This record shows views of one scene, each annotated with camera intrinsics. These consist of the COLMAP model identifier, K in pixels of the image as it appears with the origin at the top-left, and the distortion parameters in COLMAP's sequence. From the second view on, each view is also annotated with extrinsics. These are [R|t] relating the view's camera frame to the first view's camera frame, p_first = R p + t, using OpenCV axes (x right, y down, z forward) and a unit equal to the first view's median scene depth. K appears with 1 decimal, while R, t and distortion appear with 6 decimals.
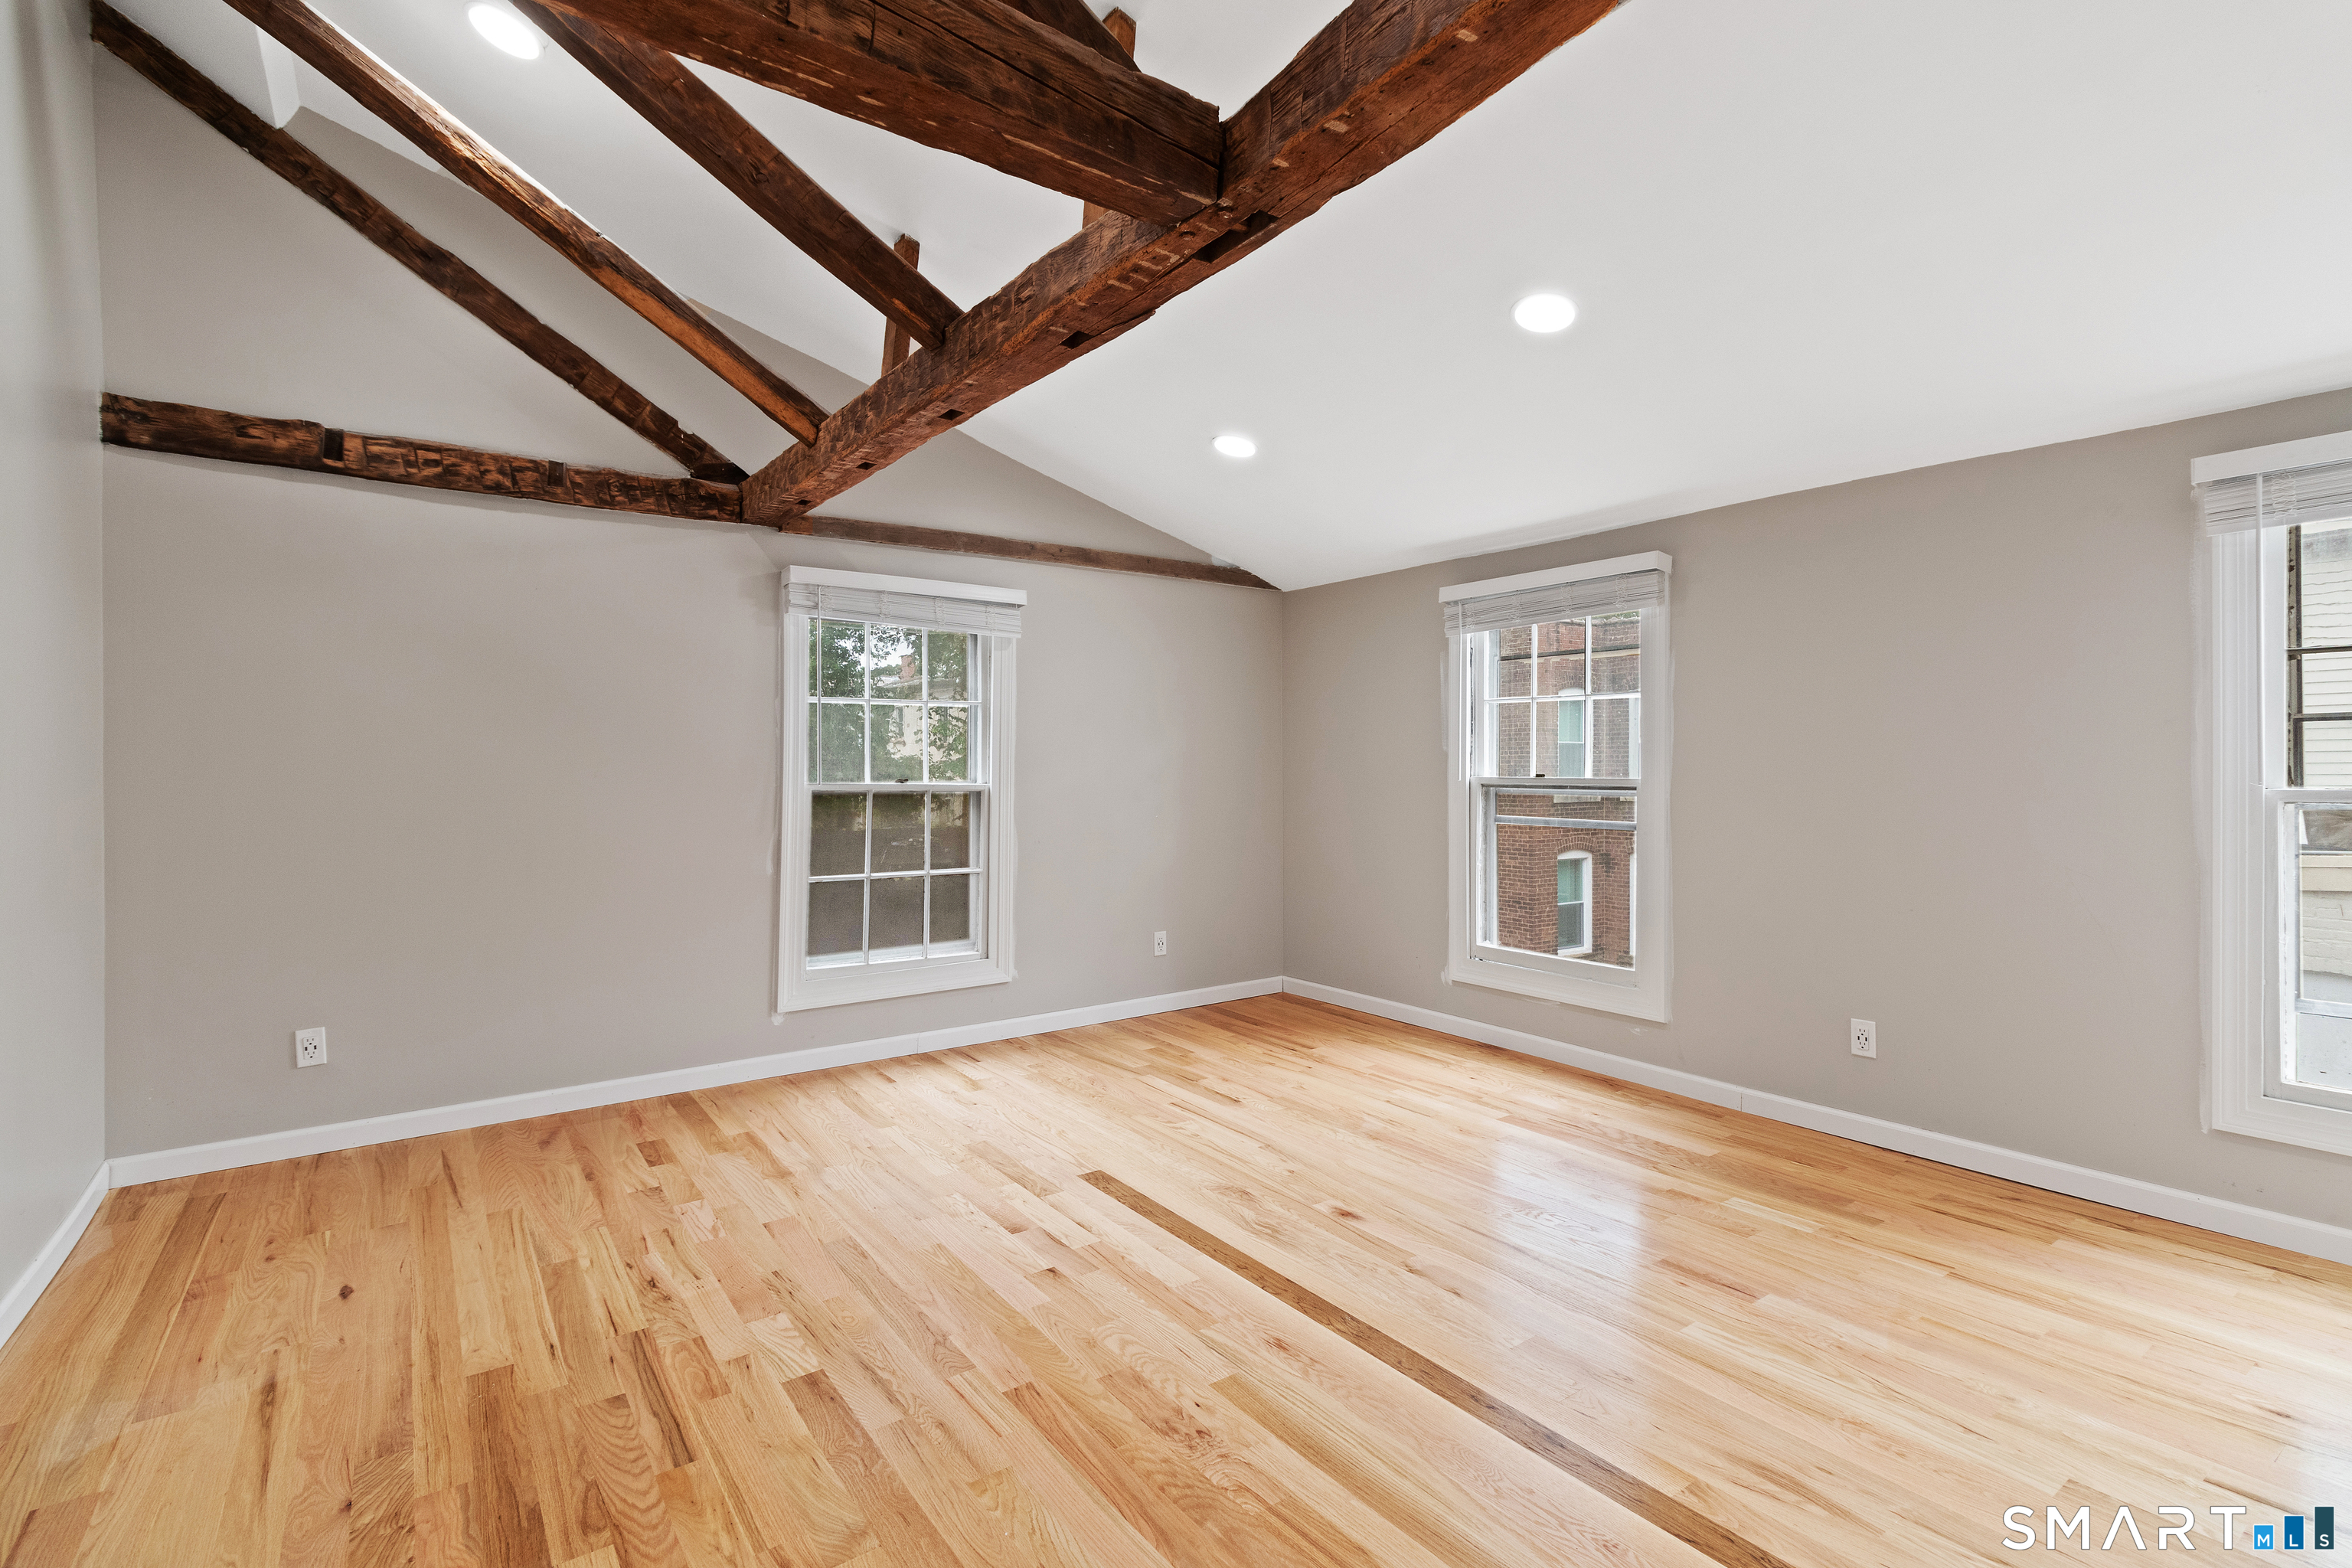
lens RADIAL K [[1079.9, 0, 1180.5], [0, 1079.9, 769.9], [0, 0, 1]] dist [0.000558, 0.000256]
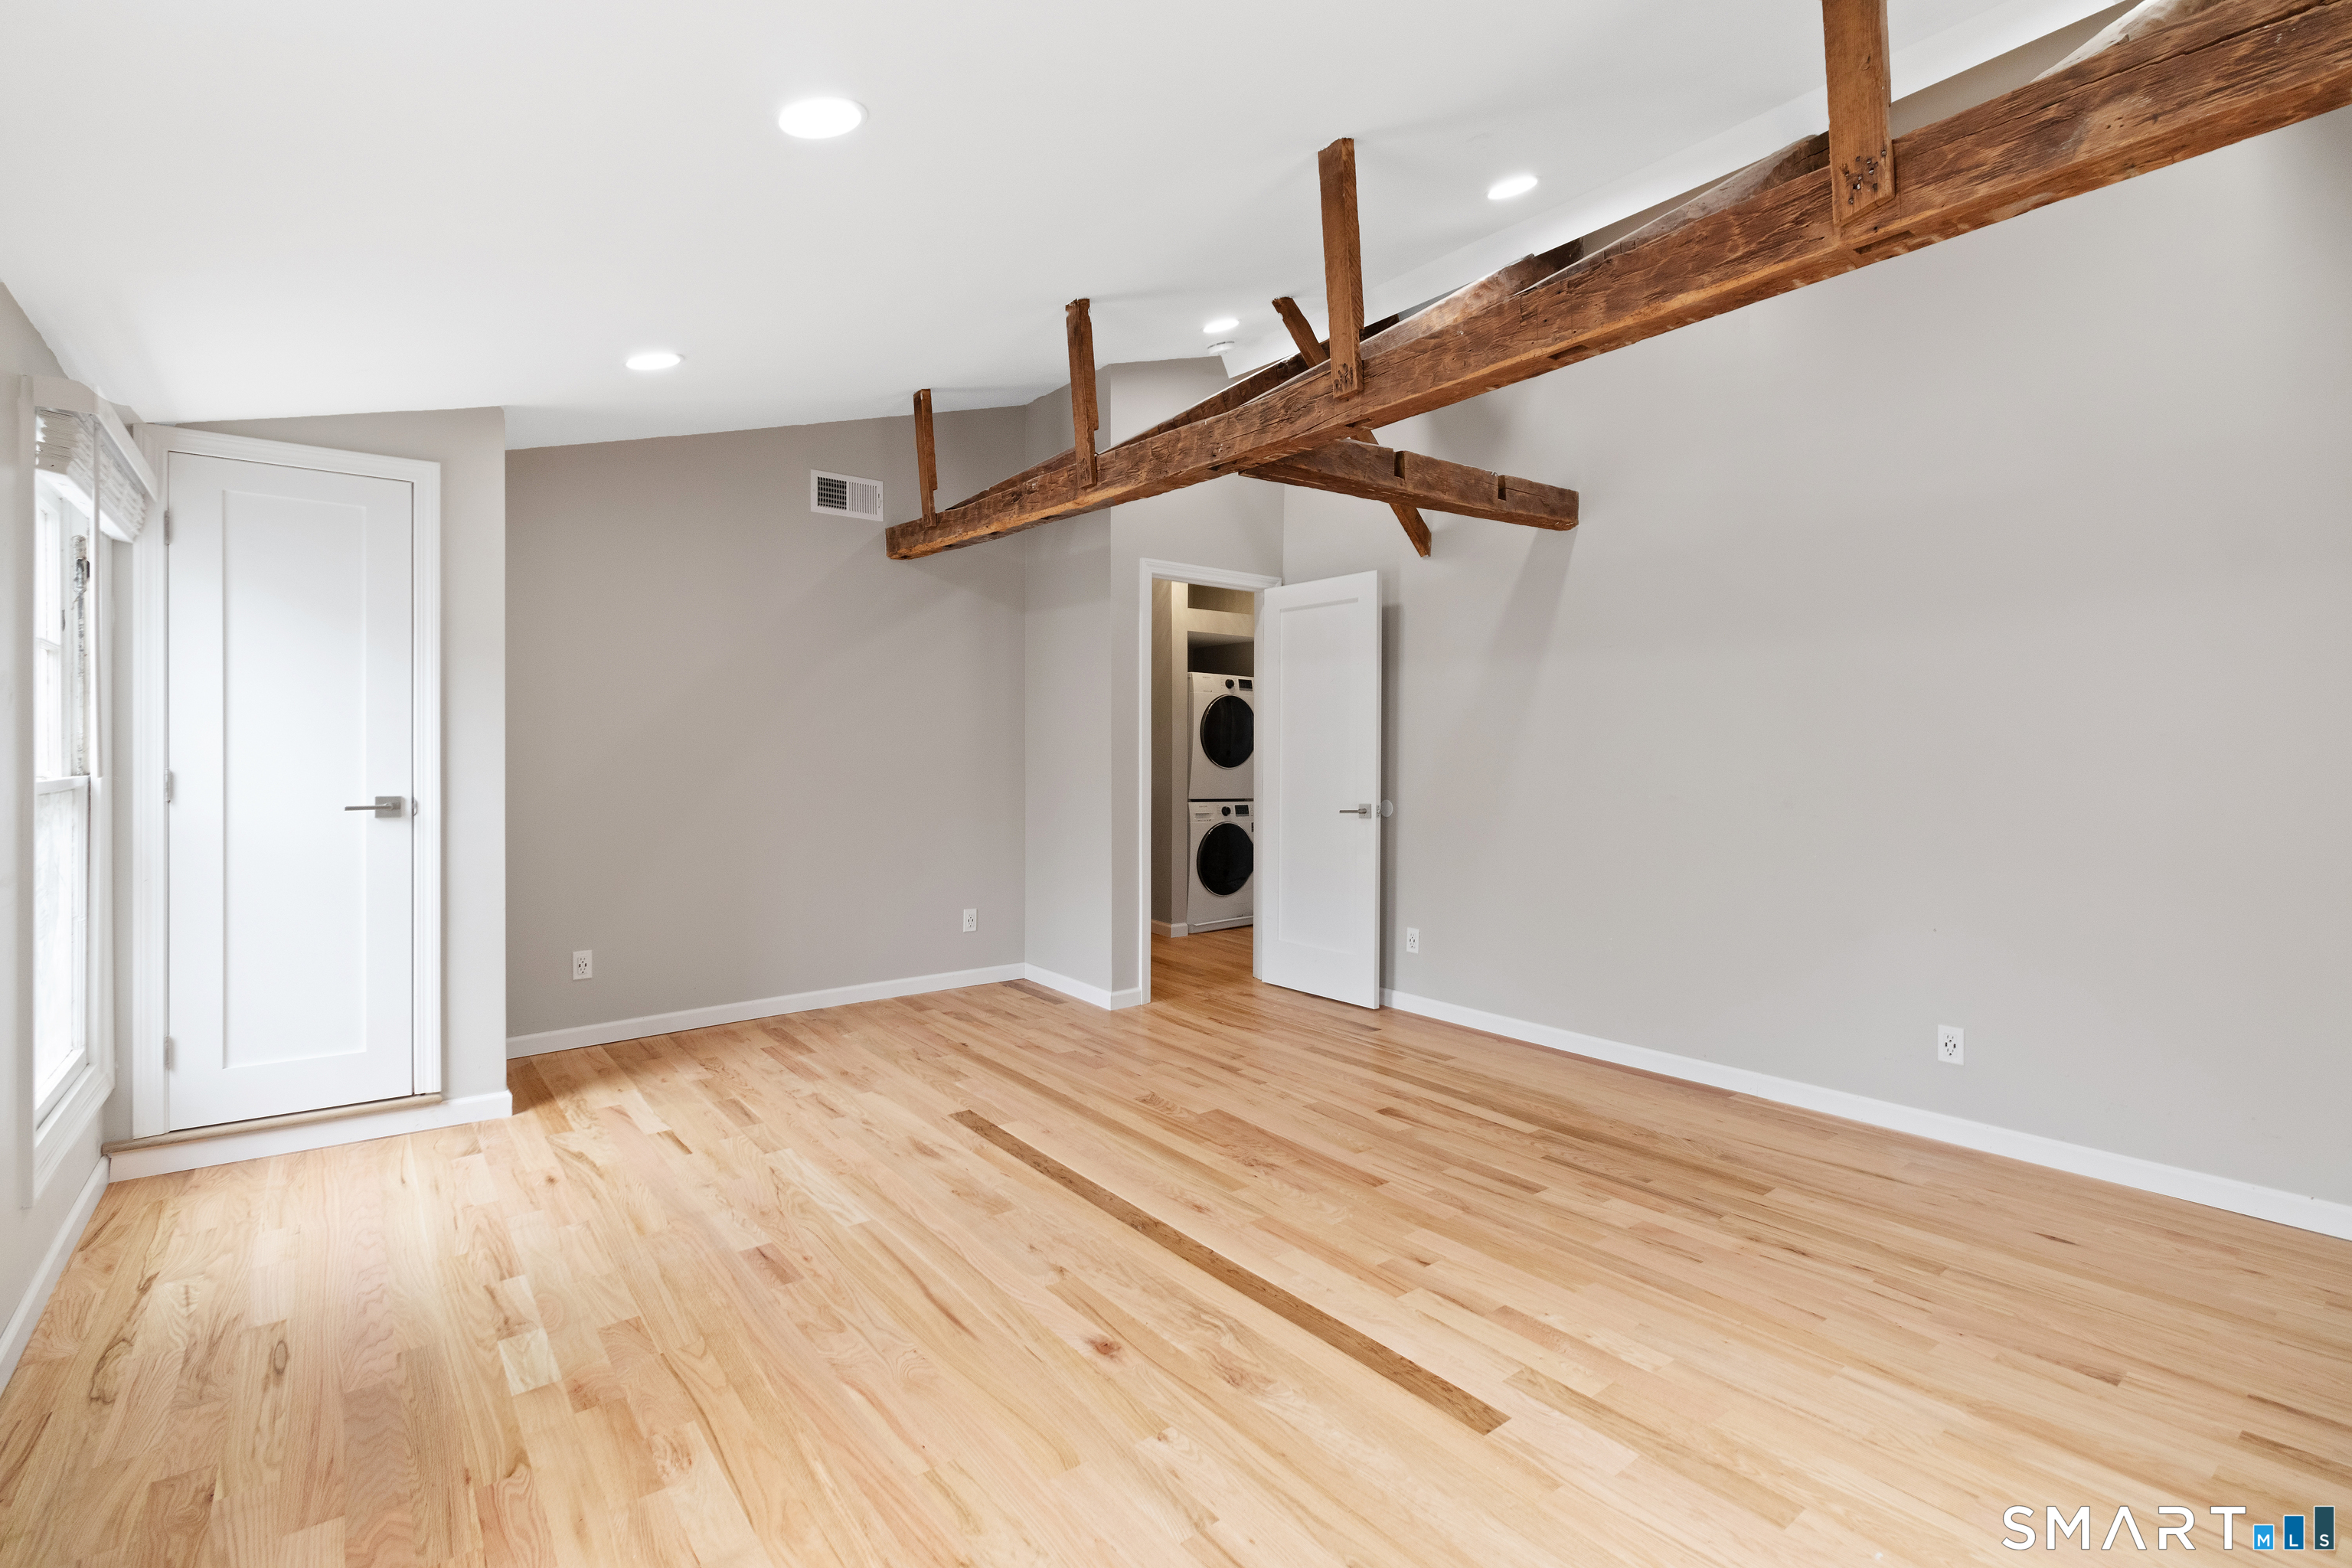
lens RADIAL K [[1079.9, 0, 1180.5], [0, 1079.9, 769.9], [0, 0, 1]] dist [0.000558, 0.000256]
pose [[-0.999054, 0.001631, -0.043465, 0.153357], [0.000872, 0.999847, 0.017467, -0.008103], [0.043487, 0.017413, -0.998902, 2.062131]]
